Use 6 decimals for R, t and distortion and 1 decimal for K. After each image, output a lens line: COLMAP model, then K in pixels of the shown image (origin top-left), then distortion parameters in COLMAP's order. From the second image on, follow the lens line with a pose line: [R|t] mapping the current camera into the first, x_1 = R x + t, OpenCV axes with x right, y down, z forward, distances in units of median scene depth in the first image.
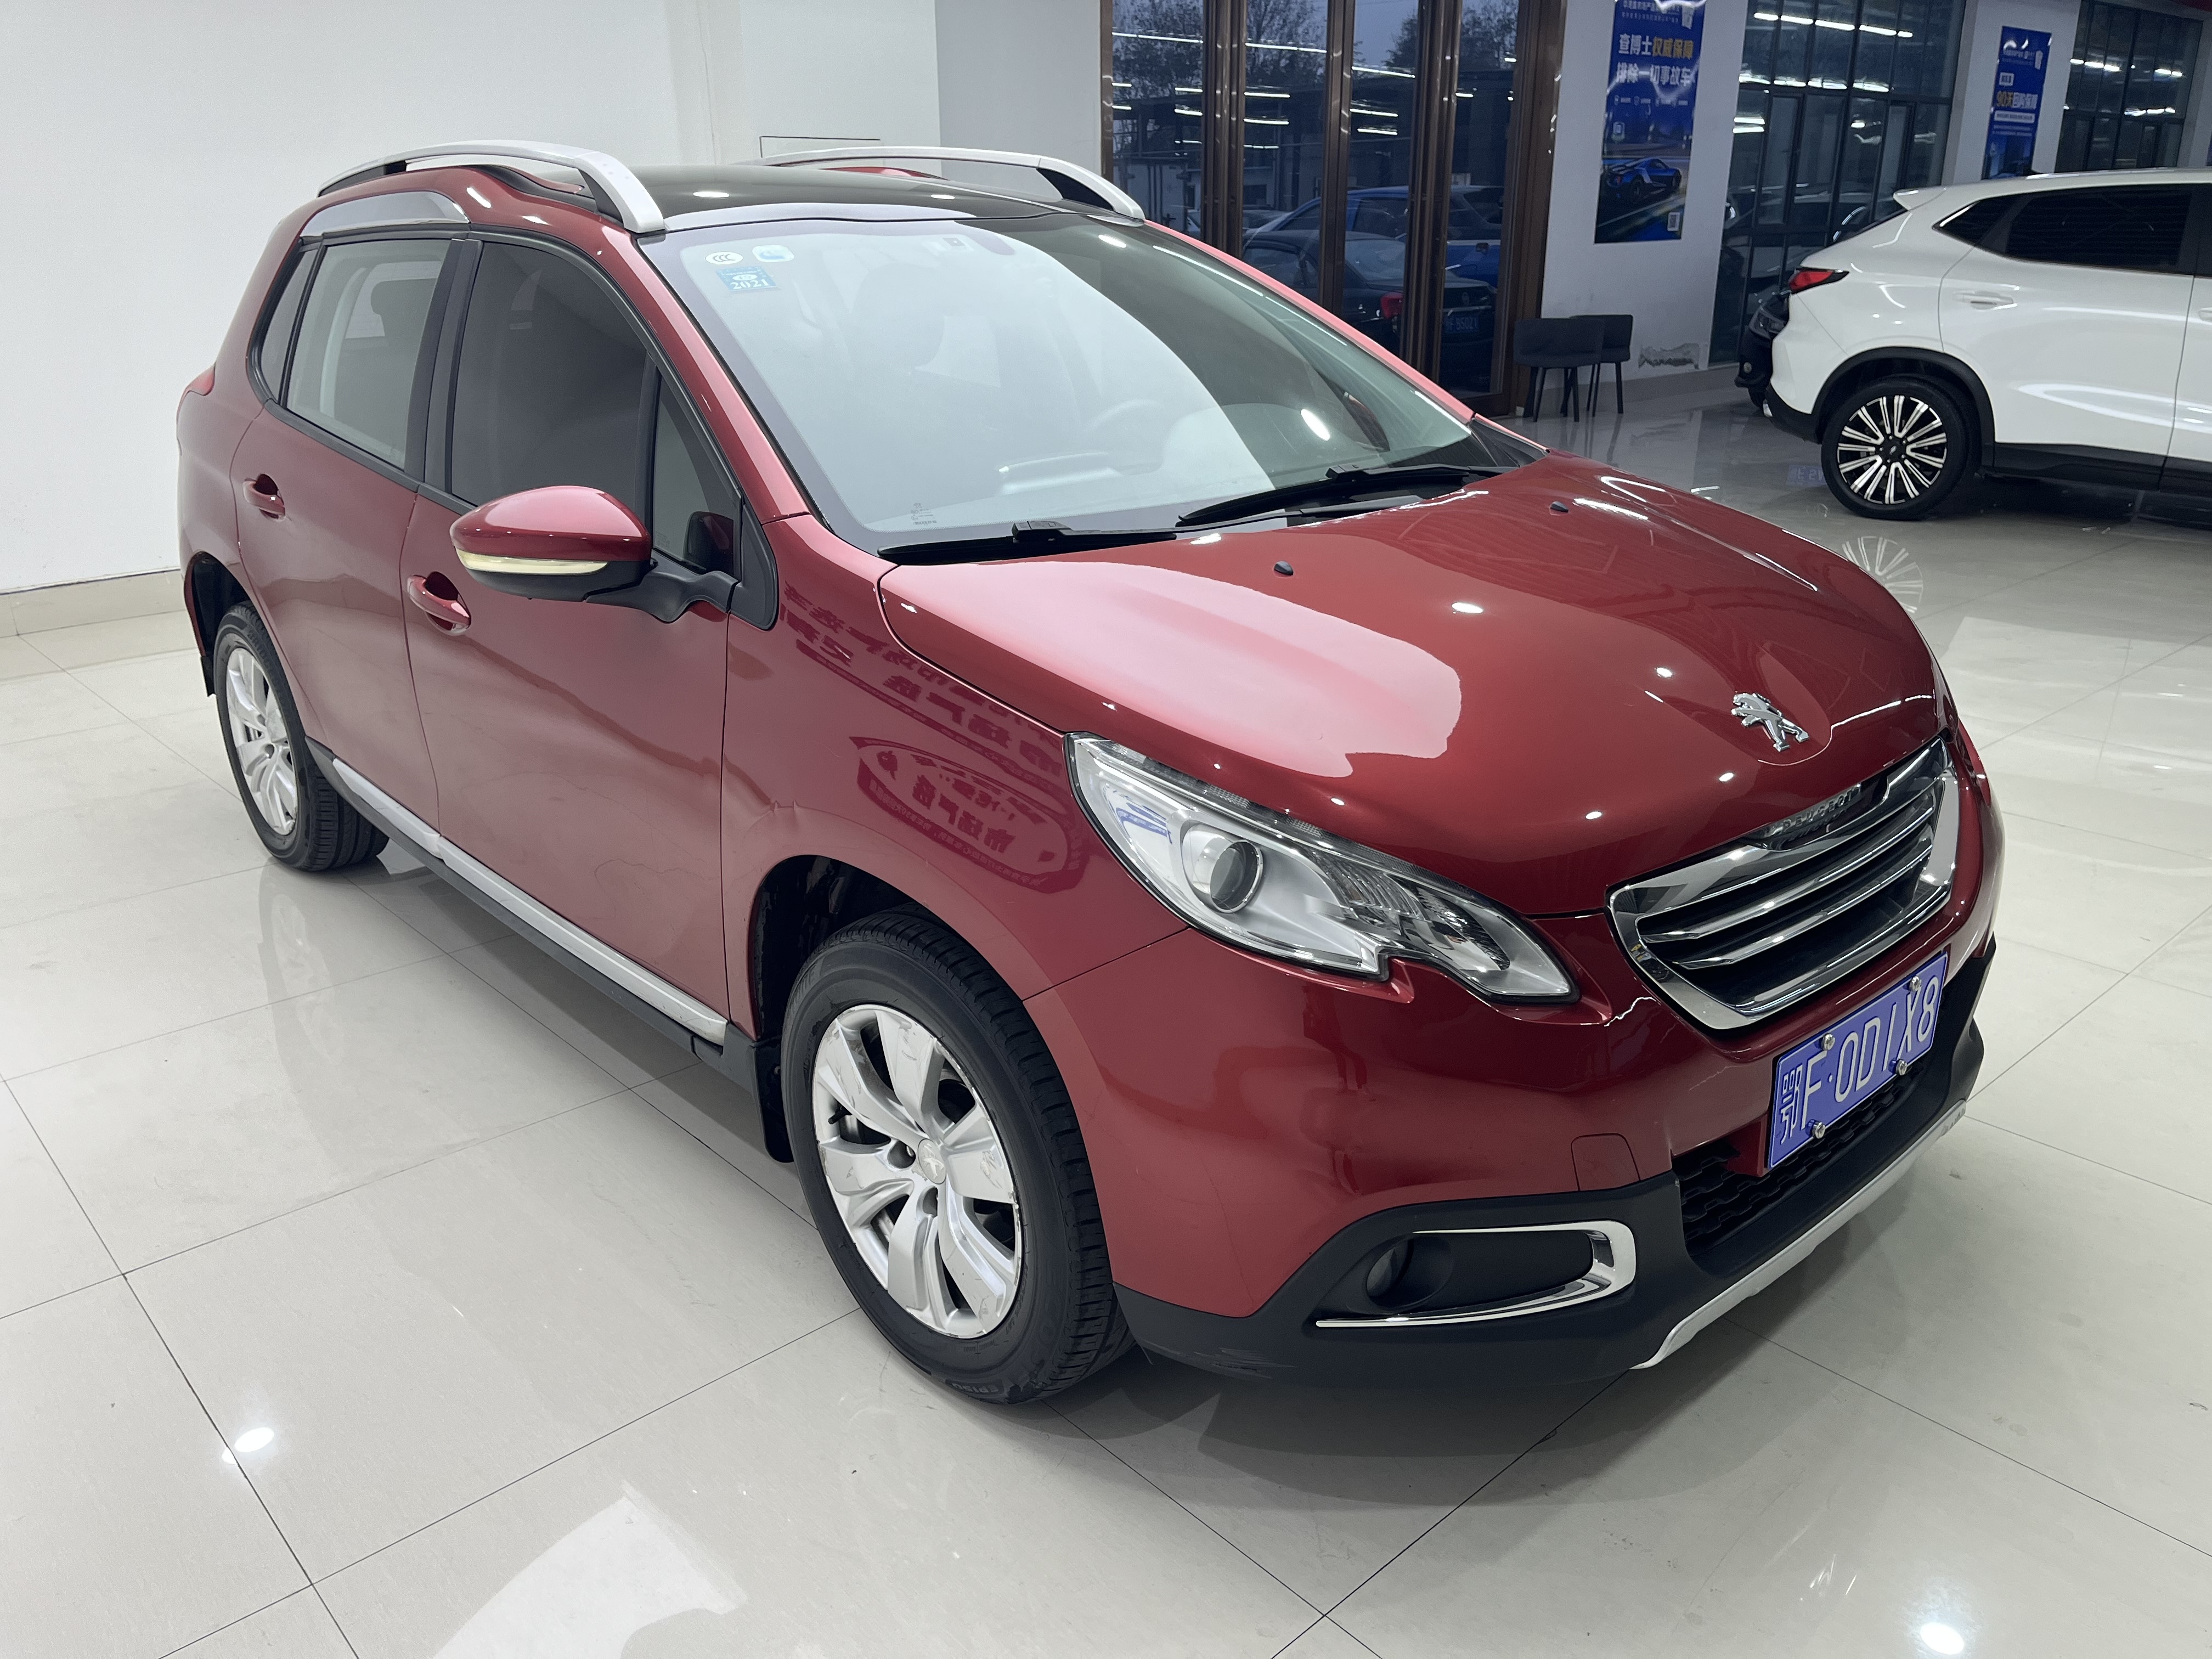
lens RADIAL K [[1694.6, 0, 1103.5], [0, 1694.6, 782.4], [0, 0, 1]] dist [0.086041, -0.148800]
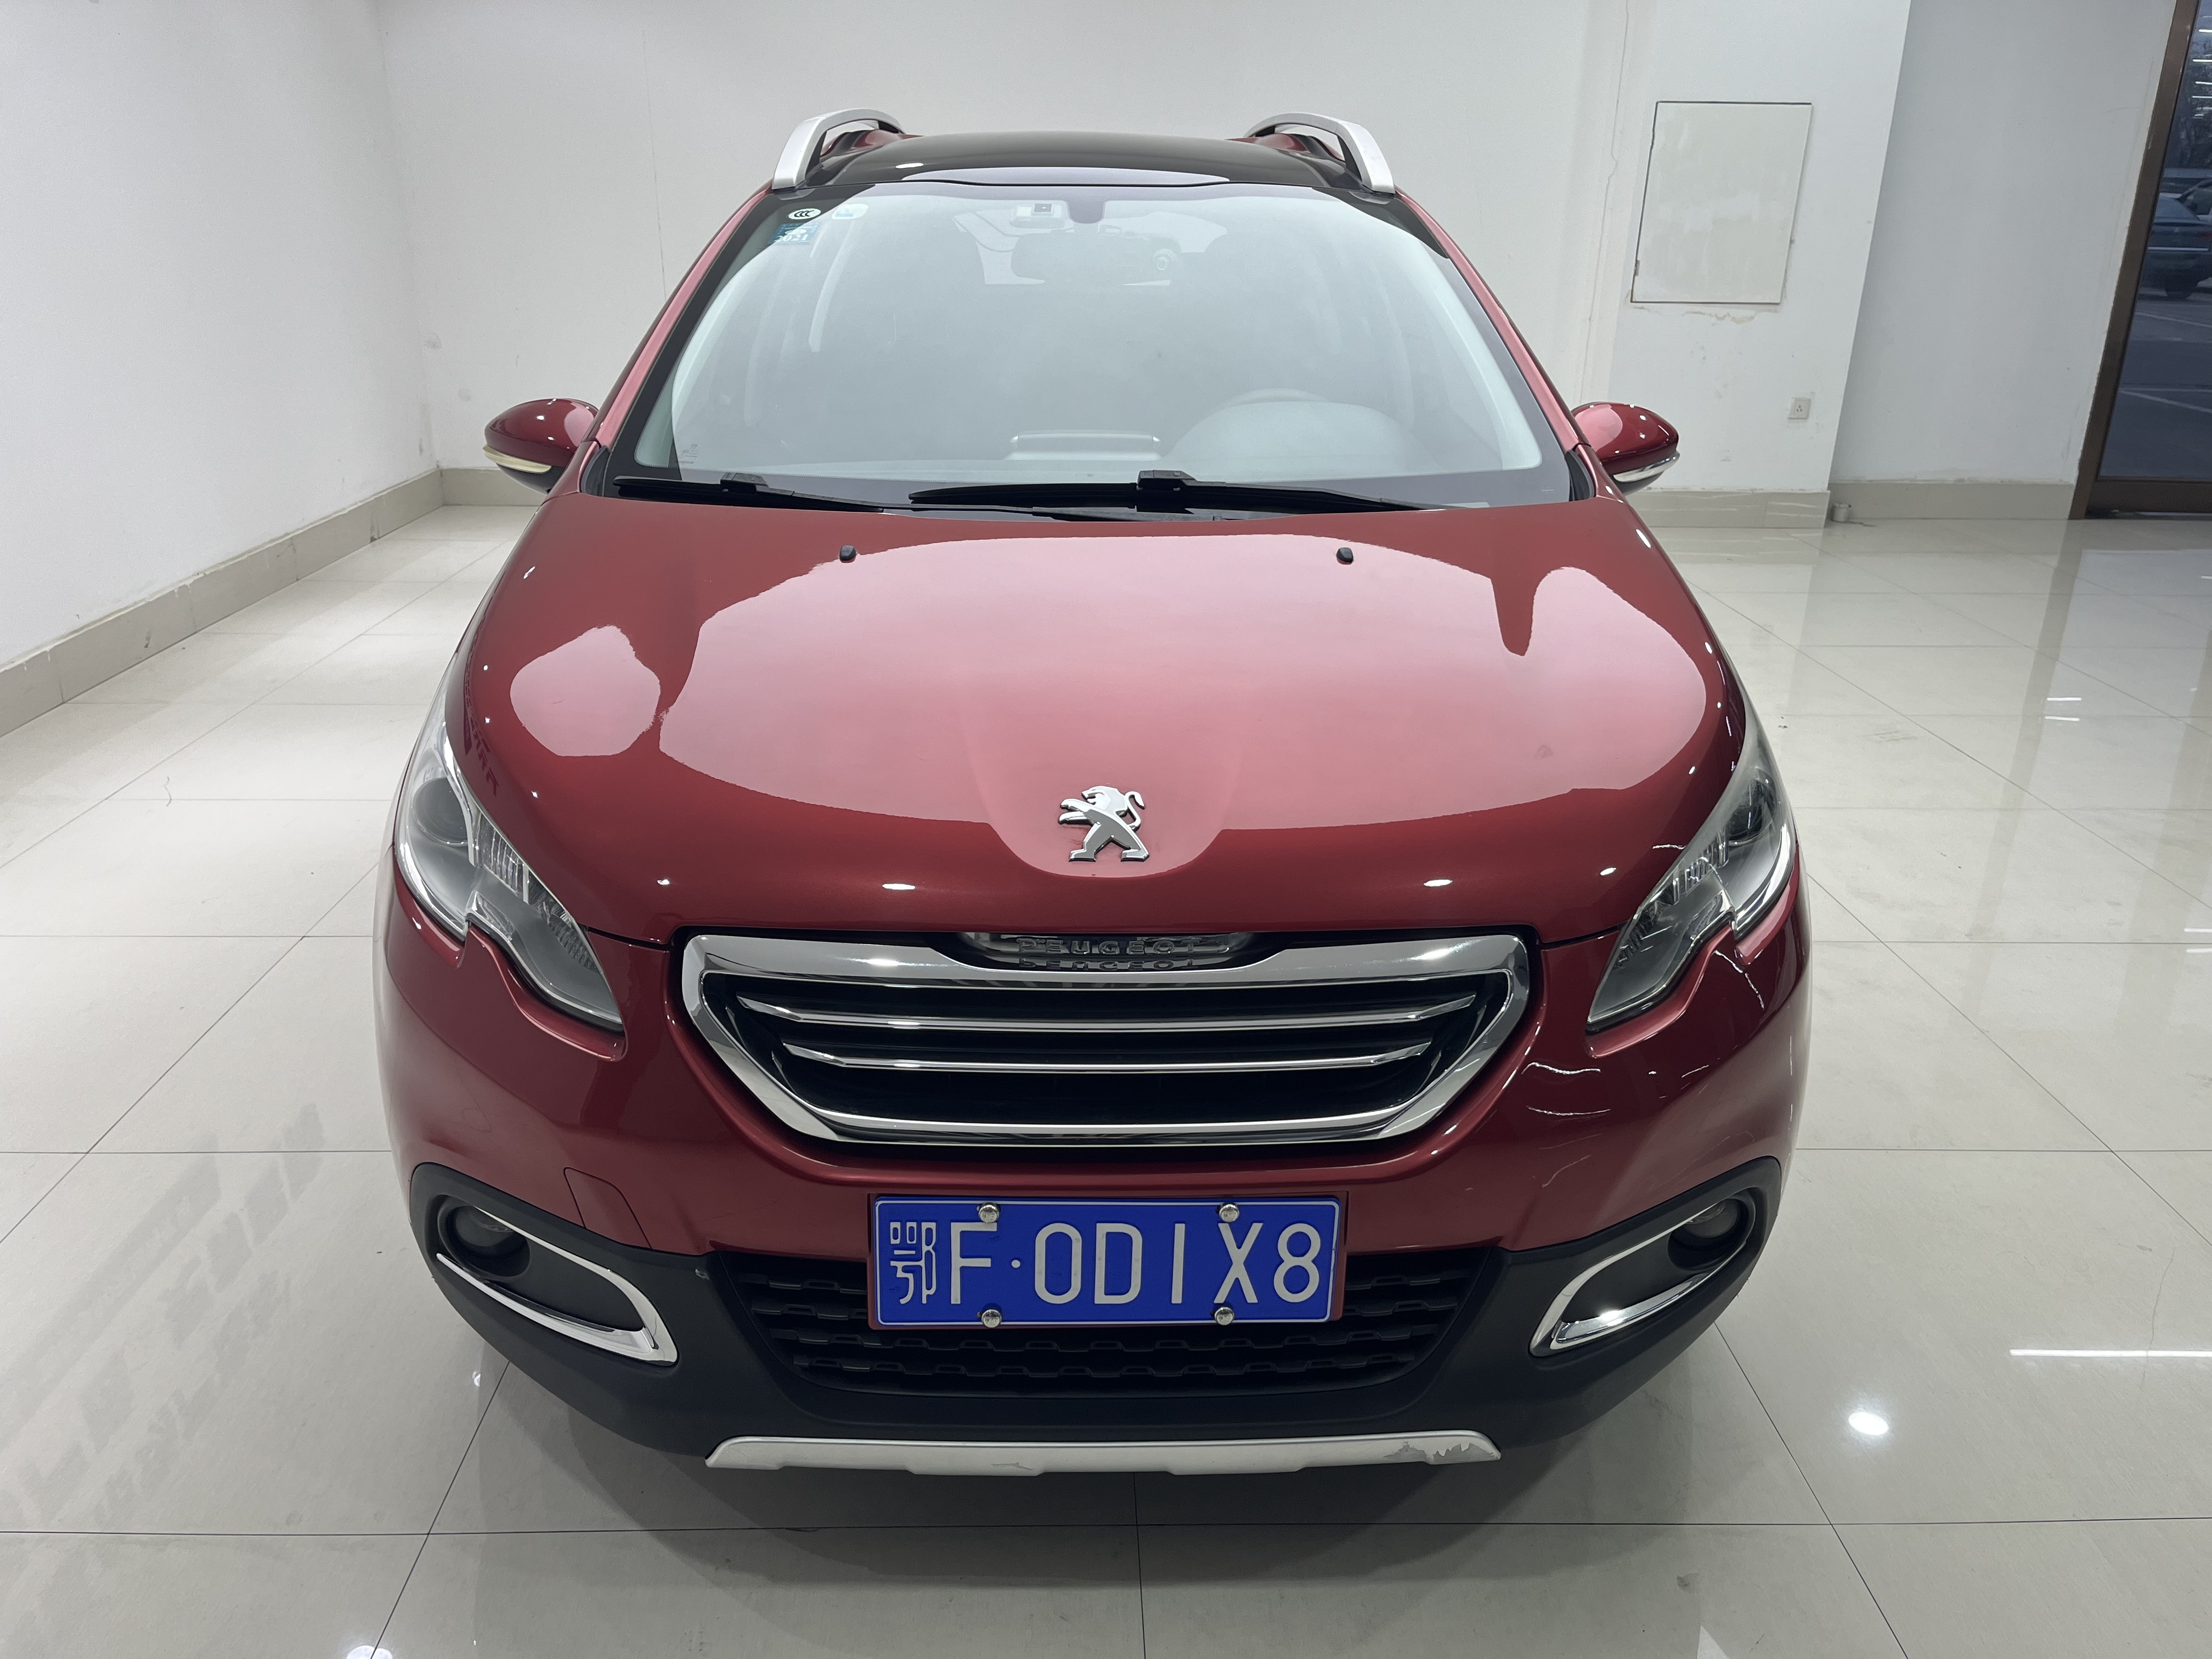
lens RADIAL K [[1694.6, 0, 1103.5], [0, 1694.6, 782.4], [0, 0, 1]] dist [0.086041, -0.148800]
pose [[0.754542, 0.235668, -0.612477, 0.870484], [-0.224269, 0.969704, 0.096833, -0.132148], [0.616742, 0.064295, 0.784535, 0.366561]]
